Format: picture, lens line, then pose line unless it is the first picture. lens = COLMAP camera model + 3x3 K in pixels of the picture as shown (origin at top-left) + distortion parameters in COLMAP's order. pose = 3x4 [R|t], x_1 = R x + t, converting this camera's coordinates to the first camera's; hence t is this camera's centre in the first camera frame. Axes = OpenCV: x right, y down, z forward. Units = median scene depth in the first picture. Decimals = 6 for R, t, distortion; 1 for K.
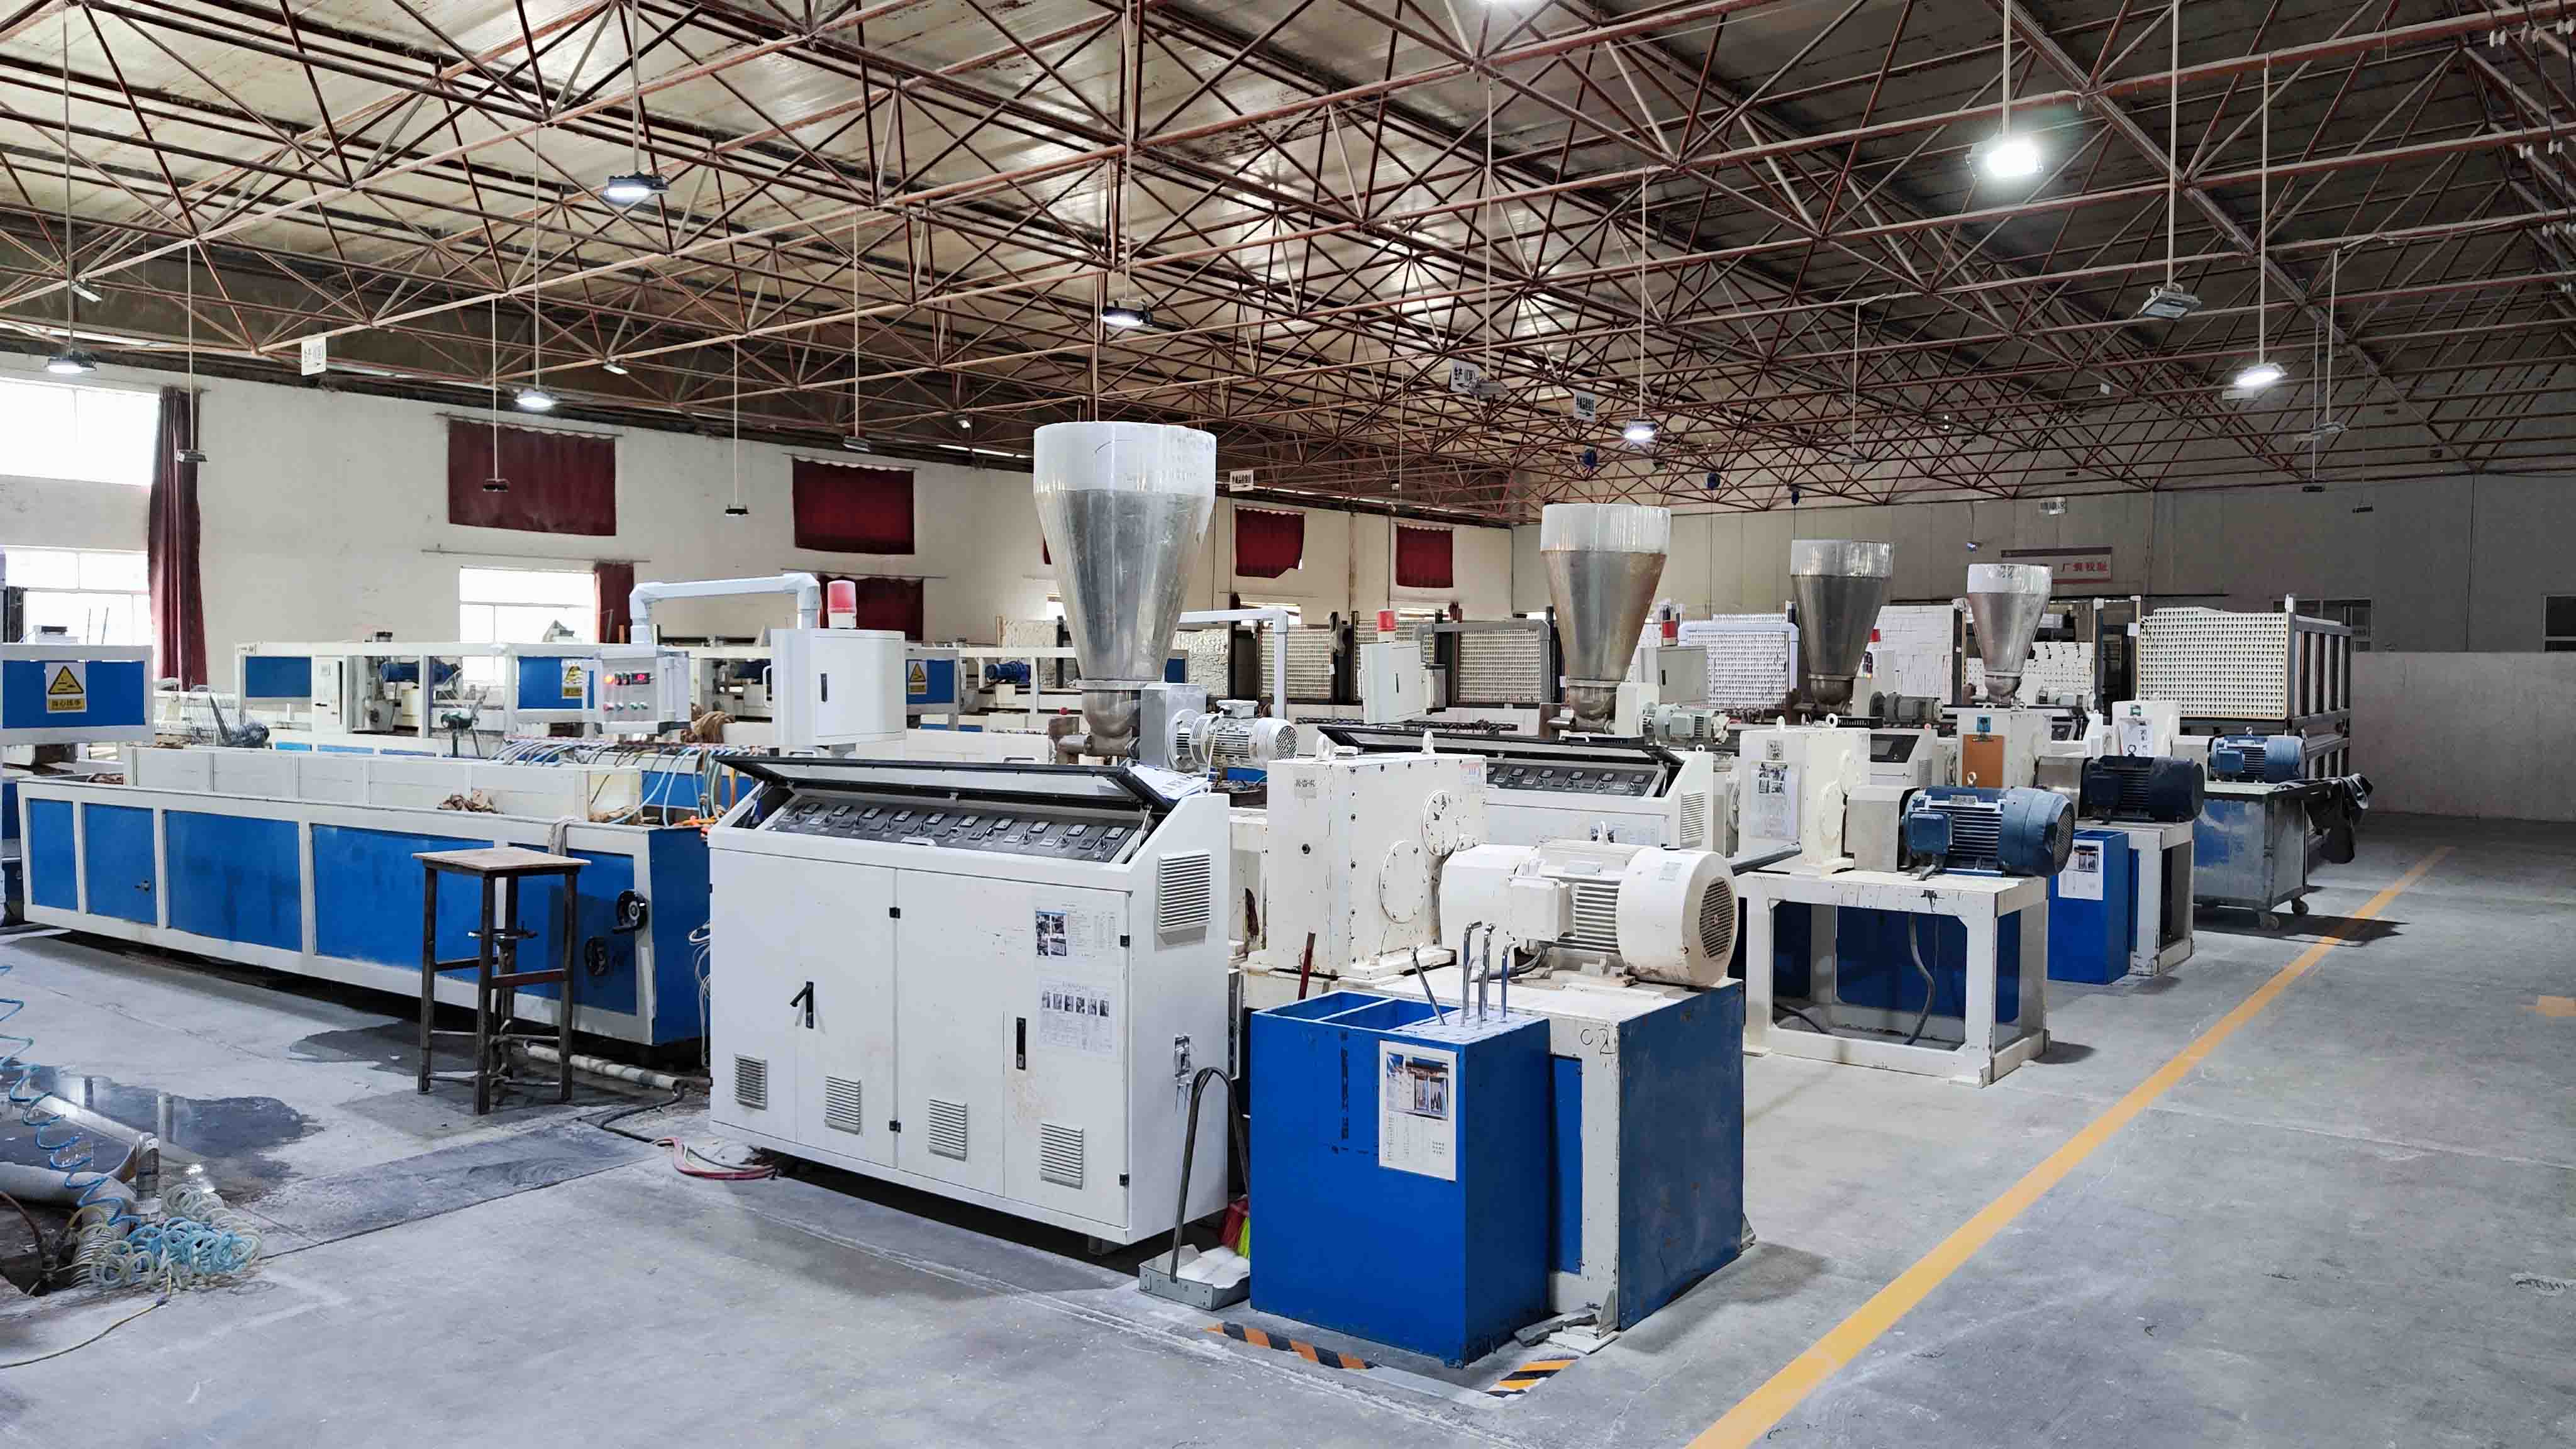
lens RADIAL K [[1808.5, 0, 1285.0], [0, 1808.5, 728.3], [0, 0, 1]] dist [-0.002148, 0.000321]
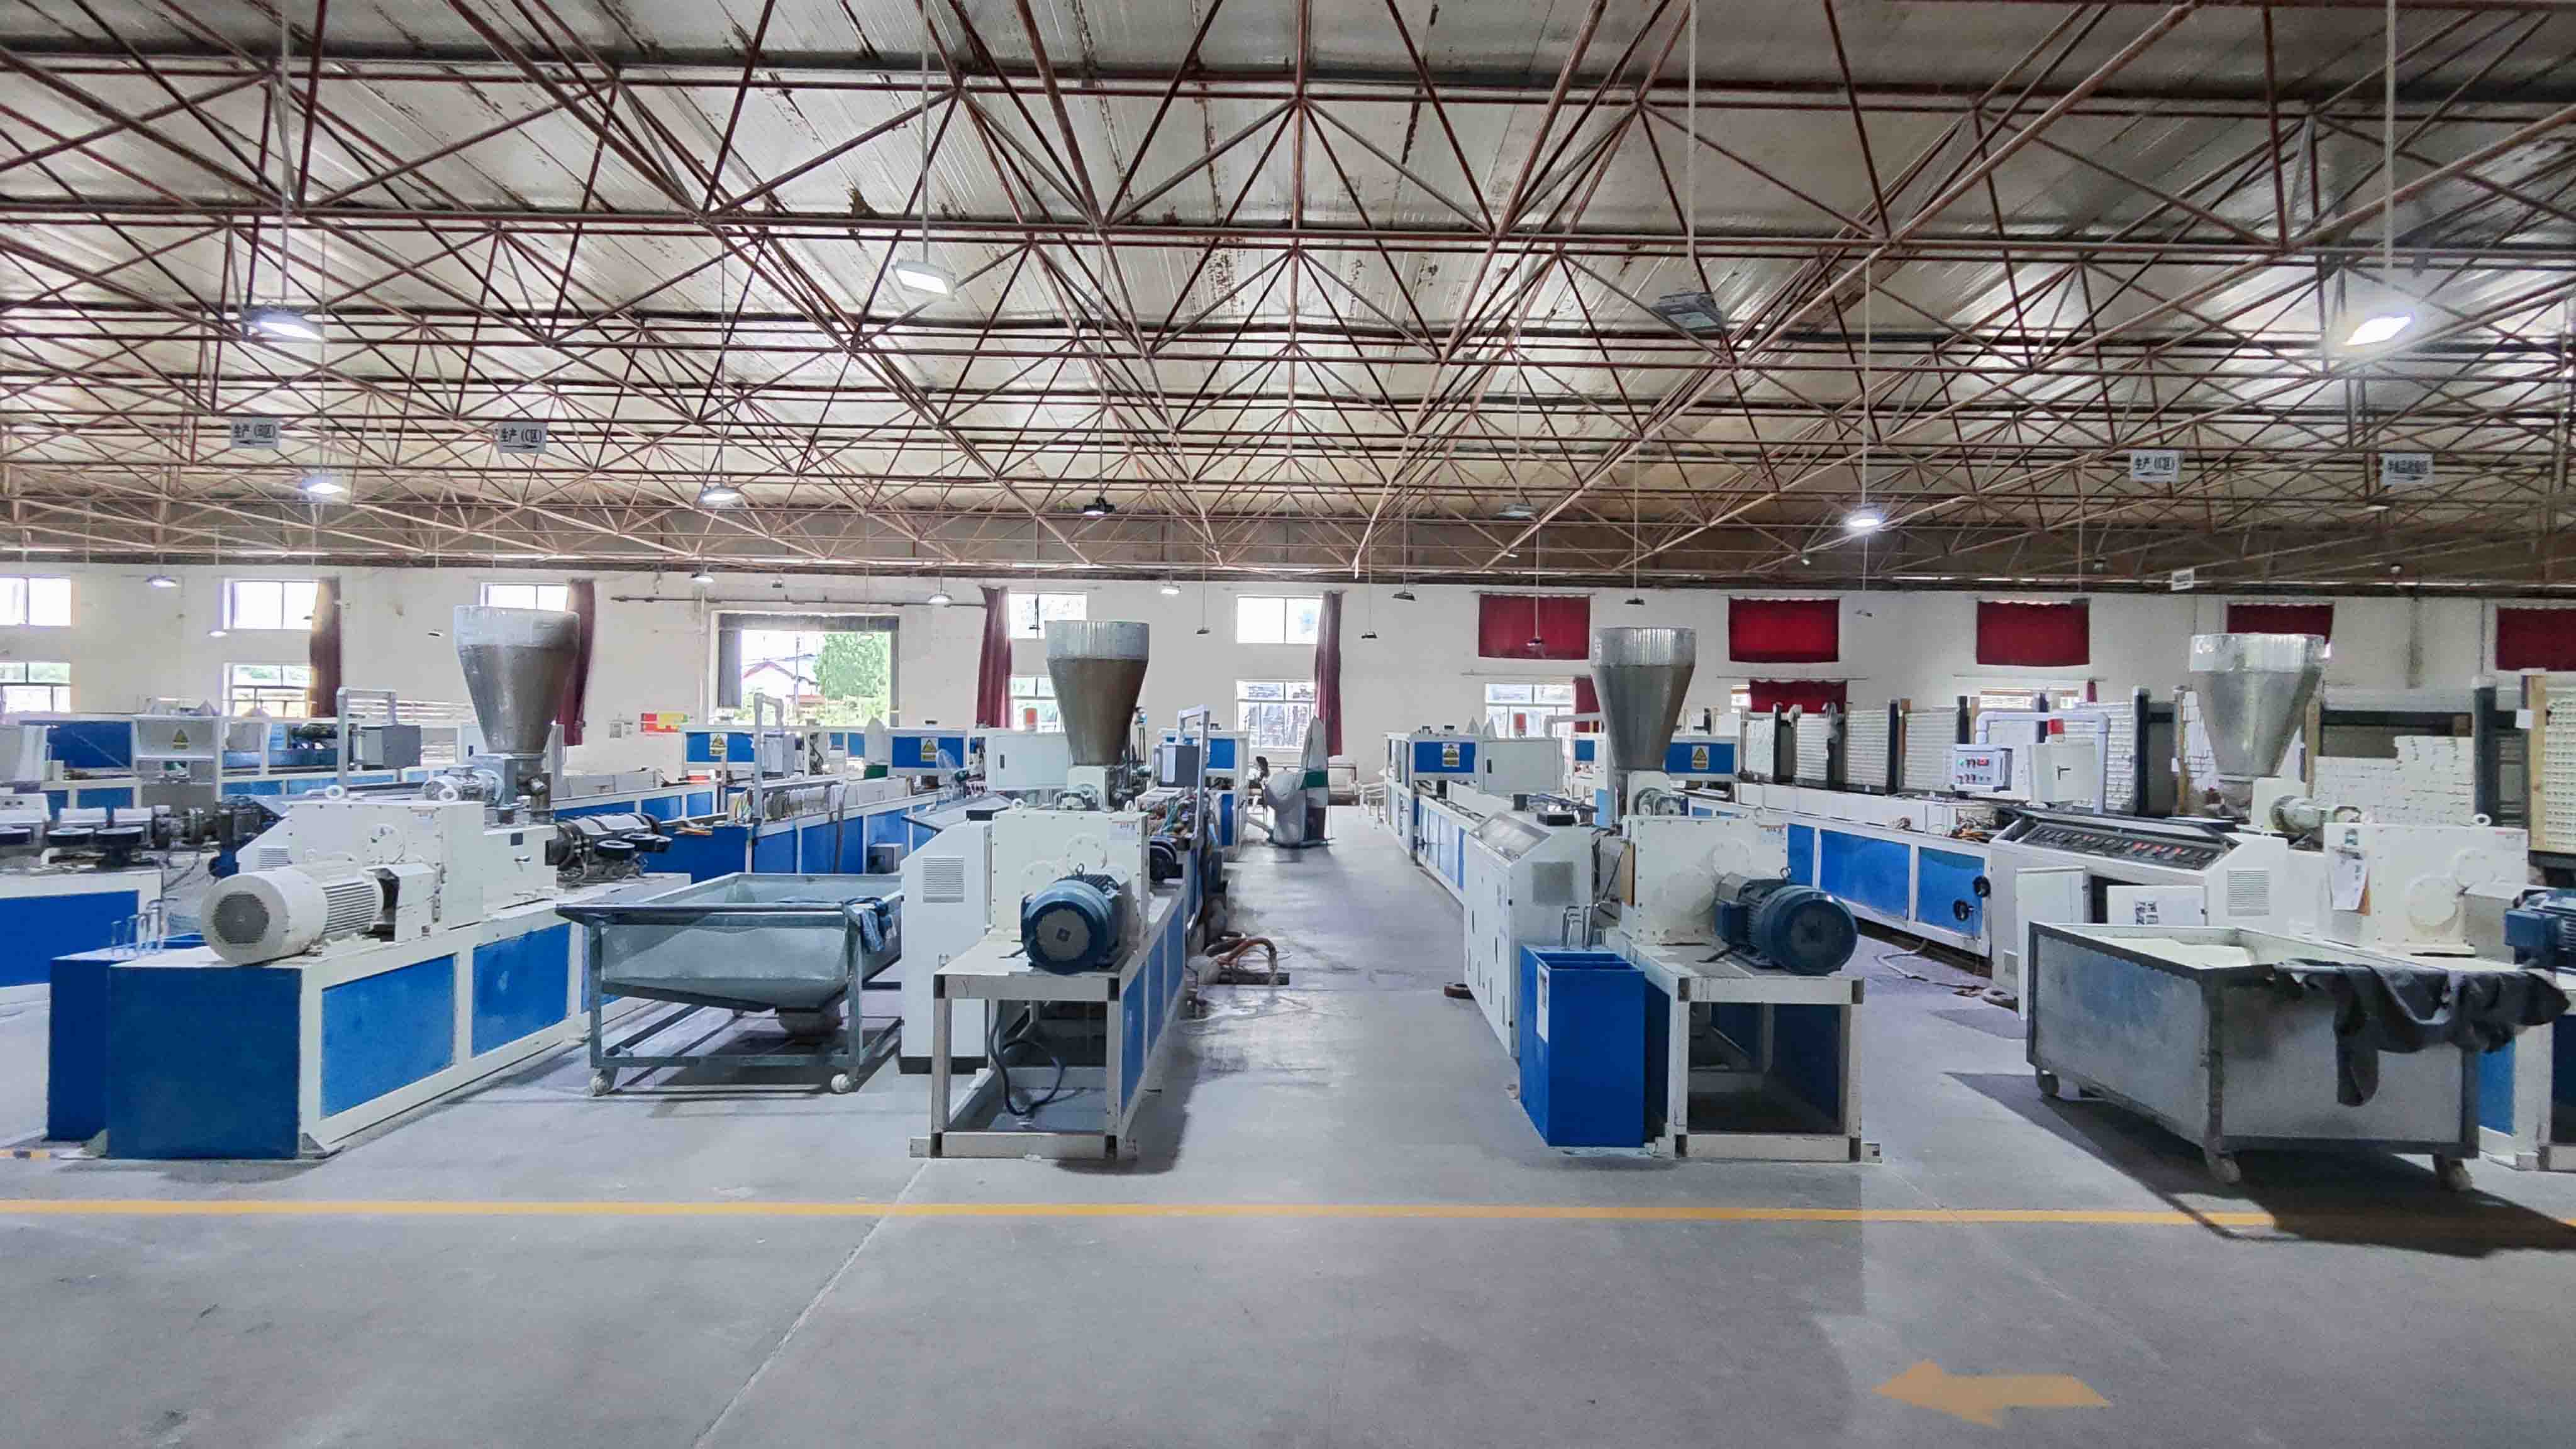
lens RADIAL K [[1184.6, 0, 1290.4], [0, 1184.6, 734.3], [0, 0, 1]] dist [0.002684, 0.000499]
pose [[0.618417, 0.005020, -0.785834, 0.280608], [-0.037416, 0.999034, -0.023063, -0.010381], [0.784959, 0.043665, 0.618007, 0.193830]]
